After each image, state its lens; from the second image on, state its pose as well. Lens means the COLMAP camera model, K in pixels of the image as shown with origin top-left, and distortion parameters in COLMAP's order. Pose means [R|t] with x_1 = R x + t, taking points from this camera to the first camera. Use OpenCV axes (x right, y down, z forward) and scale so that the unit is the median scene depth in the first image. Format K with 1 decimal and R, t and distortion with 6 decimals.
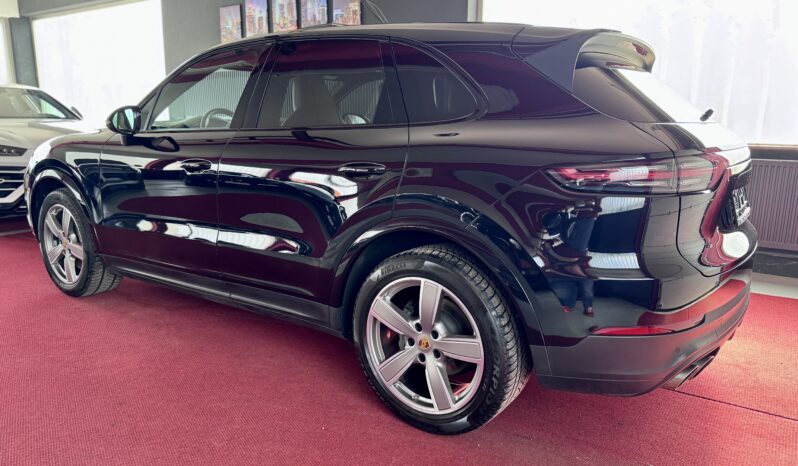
lens RADIAL K [[577.2, 0, 399.0], [0, 577.2, 233.0], [0, 0, 1]] dist [0.093842, -0.139704]
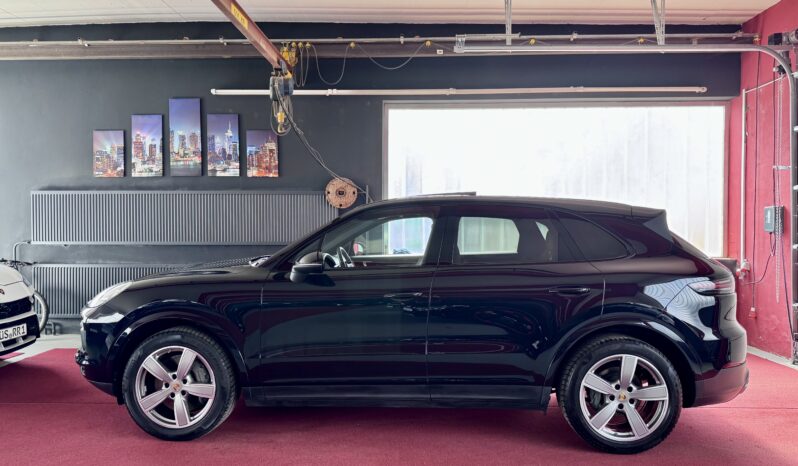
lens RADIAL K [[577.2, 0, 399.0], [0, 577.2, 233.0], [0, 0, 1]] dist [0.093842, -0.139704]
pose [[0.838481, -0.010480, 0.544830, -0.834989], [0.108537, 0.982994, -0.148128, -0.049933], [-0.534012, 0.183336, 0.825360, -0.051922]]
